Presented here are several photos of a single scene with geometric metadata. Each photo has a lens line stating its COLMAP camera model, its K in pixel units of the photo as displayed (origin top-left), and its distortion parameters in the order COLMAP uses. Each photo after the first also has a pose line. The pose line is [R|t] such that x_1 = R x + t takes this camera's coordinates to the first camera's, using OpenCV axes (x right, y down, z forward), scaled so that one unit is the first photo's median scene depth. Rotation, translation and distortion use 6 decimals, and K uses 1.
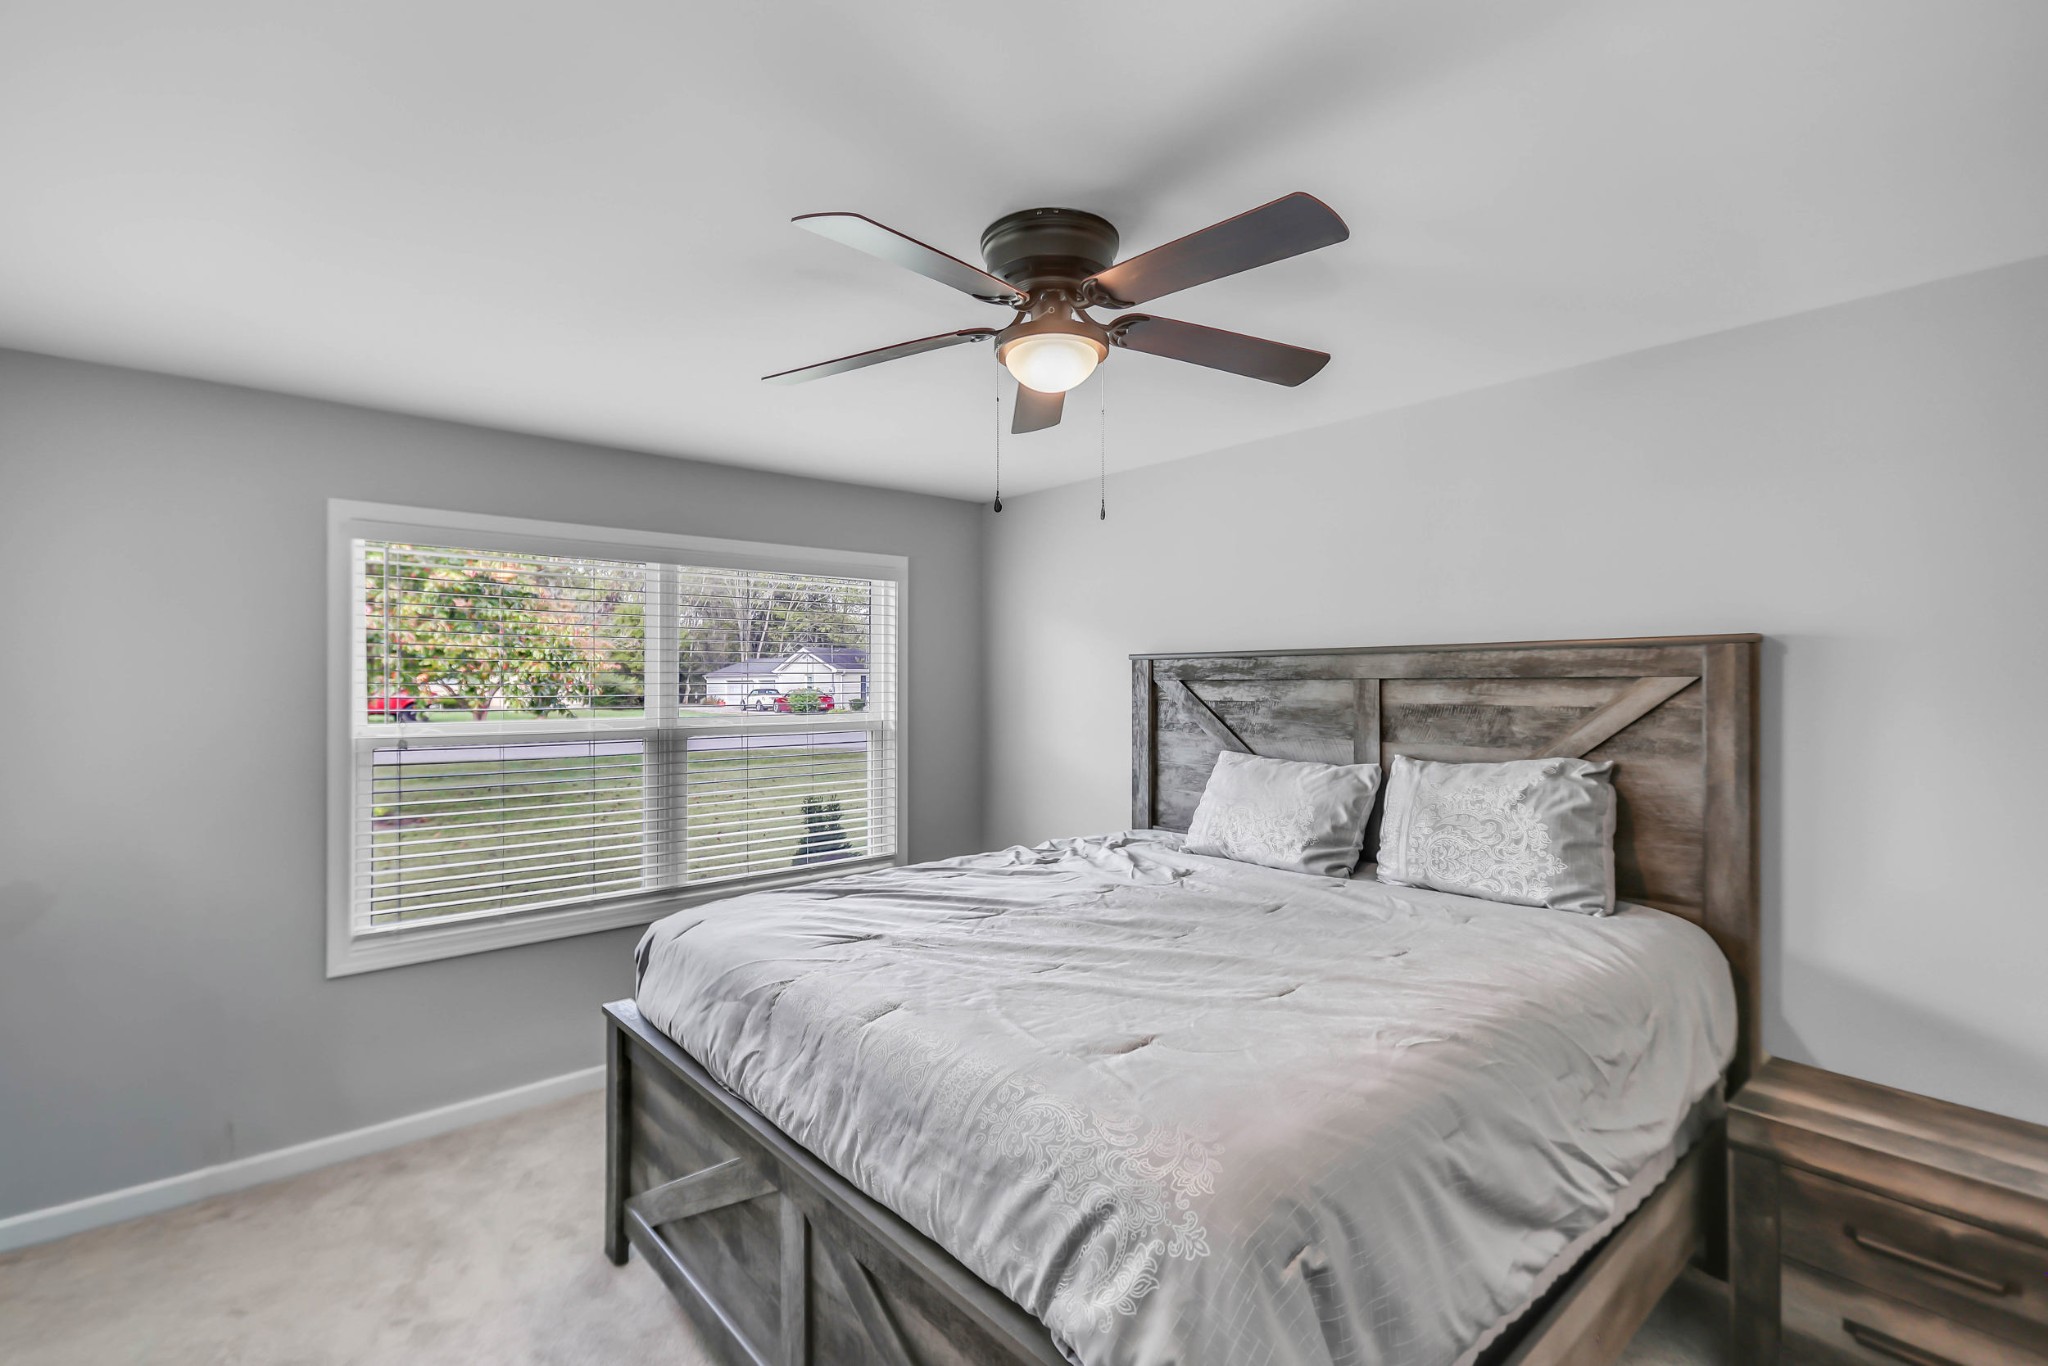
lens RADIAL K [[924.7, 0, 1007.3], [0, 924.7, 672.4], [0, 0, 1]] dist [0.009589, 0.000096]
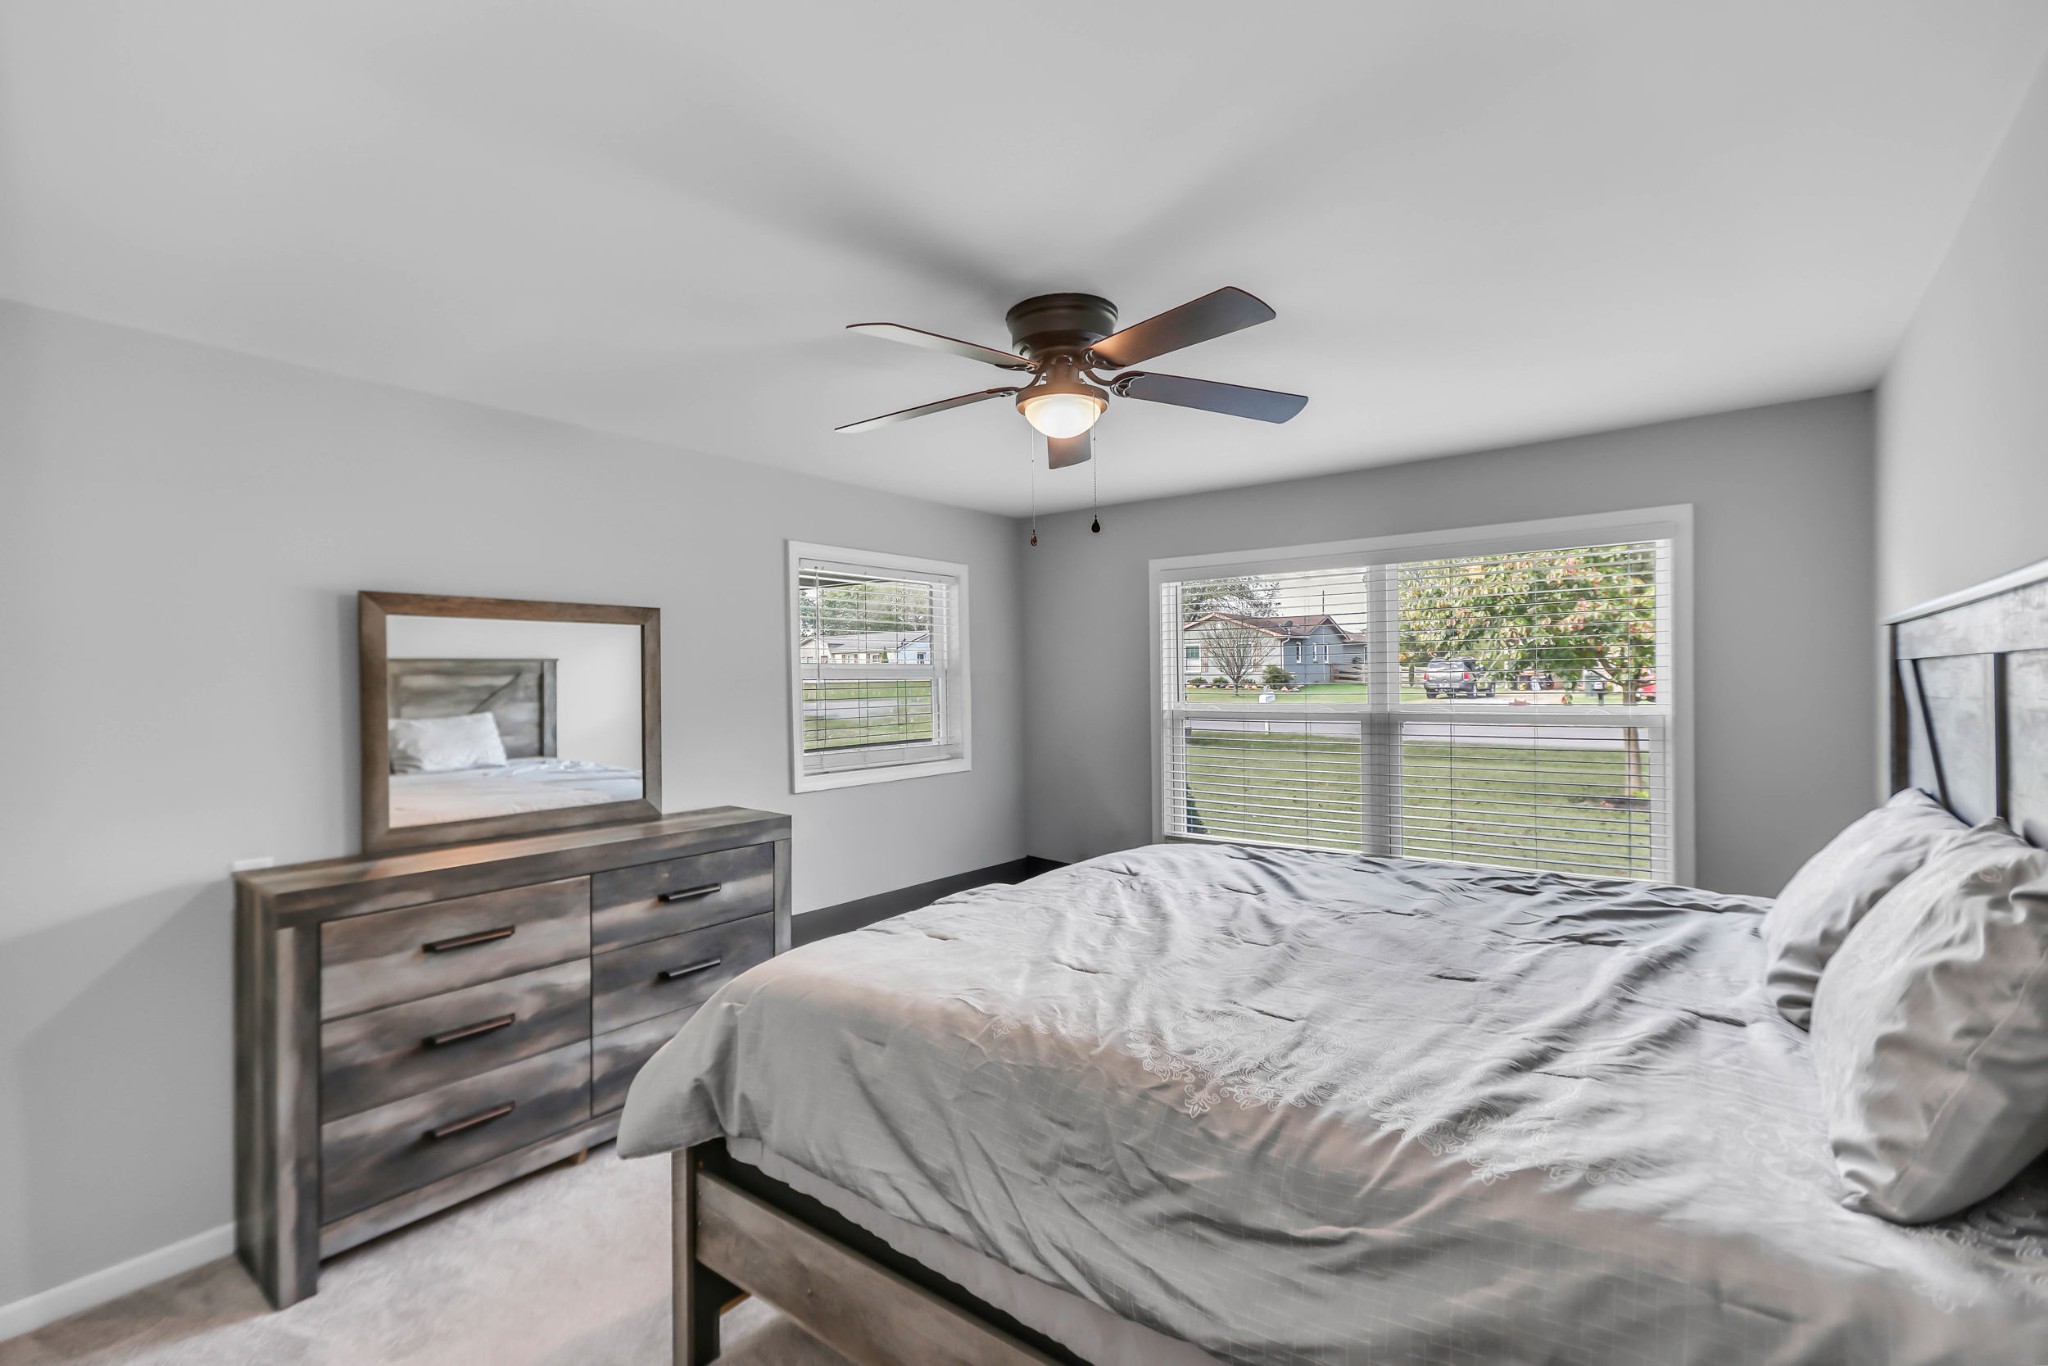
lens RADIAL K [[924.7, 0, 1007.3], [0, 924.7, 672.4], [0, 0, 1]] dist [0.009589, 0.000096]
pose [[0.199985, -0.008921, -0.979758, 1.231762], [0.021972, 0.999748, -0.004618, 0.012220], [0.979553, -0.020603, 0.200130, 0.671301]]
